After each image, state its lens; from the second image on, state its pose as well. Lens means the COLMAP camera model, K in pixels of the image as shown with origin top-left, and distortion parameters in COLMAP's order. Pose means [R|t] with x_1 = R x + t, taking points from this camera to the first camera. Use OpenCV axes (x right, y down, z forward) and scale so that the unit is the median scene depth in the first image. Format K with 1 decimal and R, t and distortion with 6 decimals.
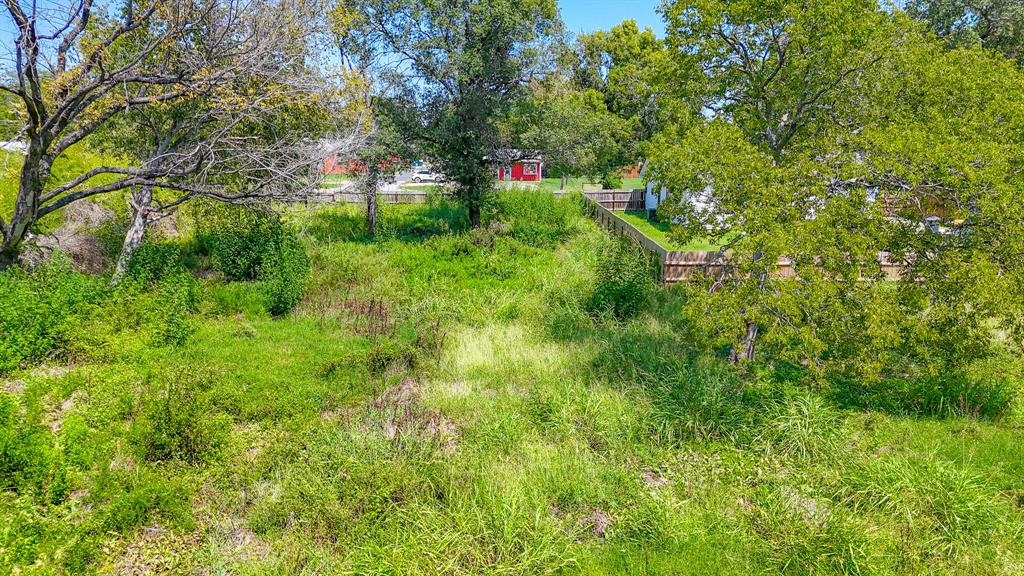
lens RADIAL K [[744.3, 0, 512.0], [0, 744.3, 288.0], [0, 0, 1]] dist [0.049908, -0.003100]
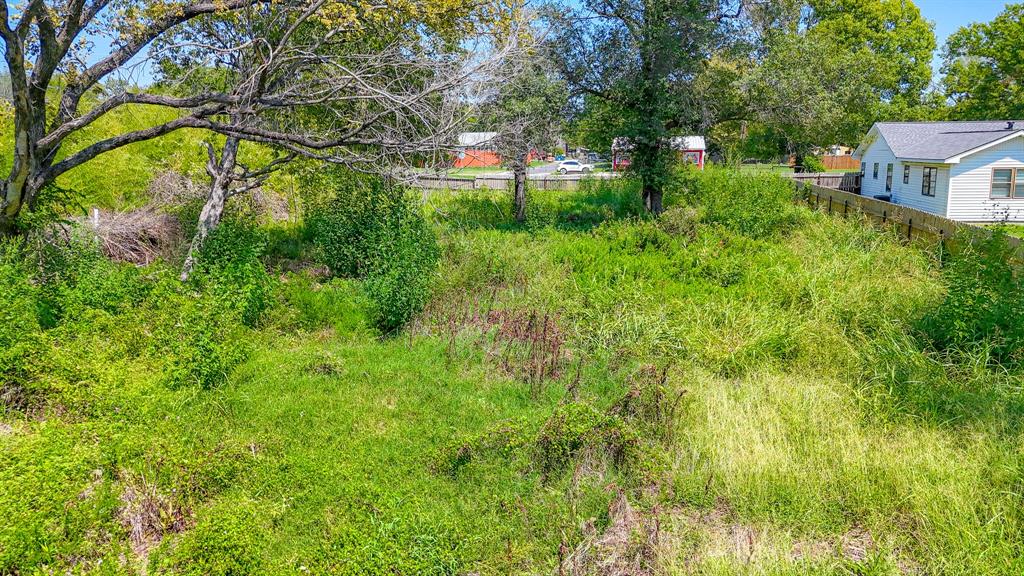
lens RADIAL K [[744.3, 0, 512.0], [0, 744.3, 288.0], [0, 0, 1]] dist [0.049908, -0.003100]
pose [[0.983566, 0.026808, -0.178546, -0.071580], [-0.026951, 0.999635, 0.001623, -0.004436], [0.178524, 0.003215, 0.983930, 0.298414]]
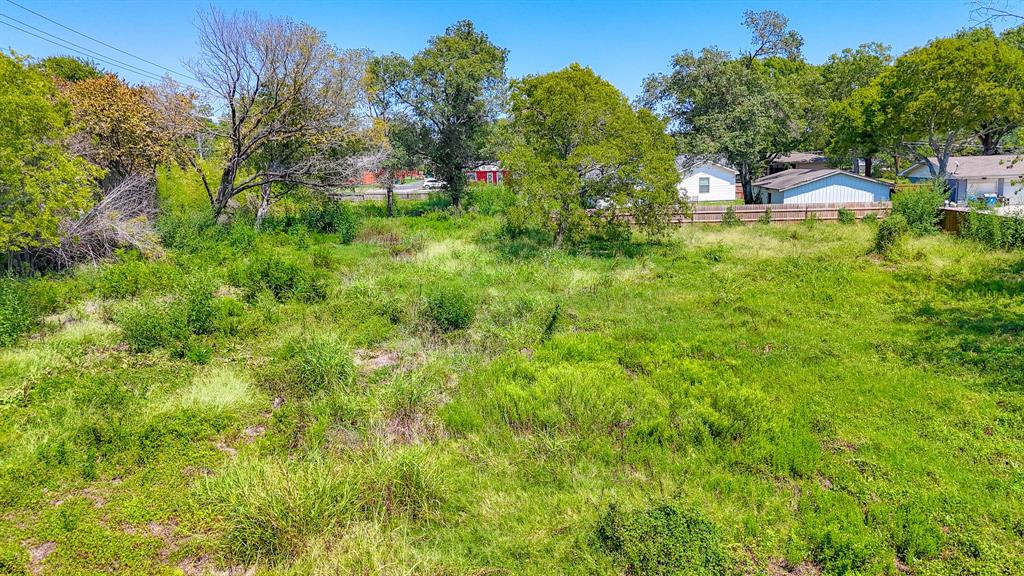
lens RADIAL K [[744.3, 0, 512.0], [0, 744.3, 288.0], [0, 0, 1]] dist [0.049908, -0.003100]
pose [[0.999339, -0.024319, -0.027038, 0.145471], [0.023888, 0.999584, -0.016154, 0.153631], [0.027420, 0.015498, 0.999504, -0.770868]]
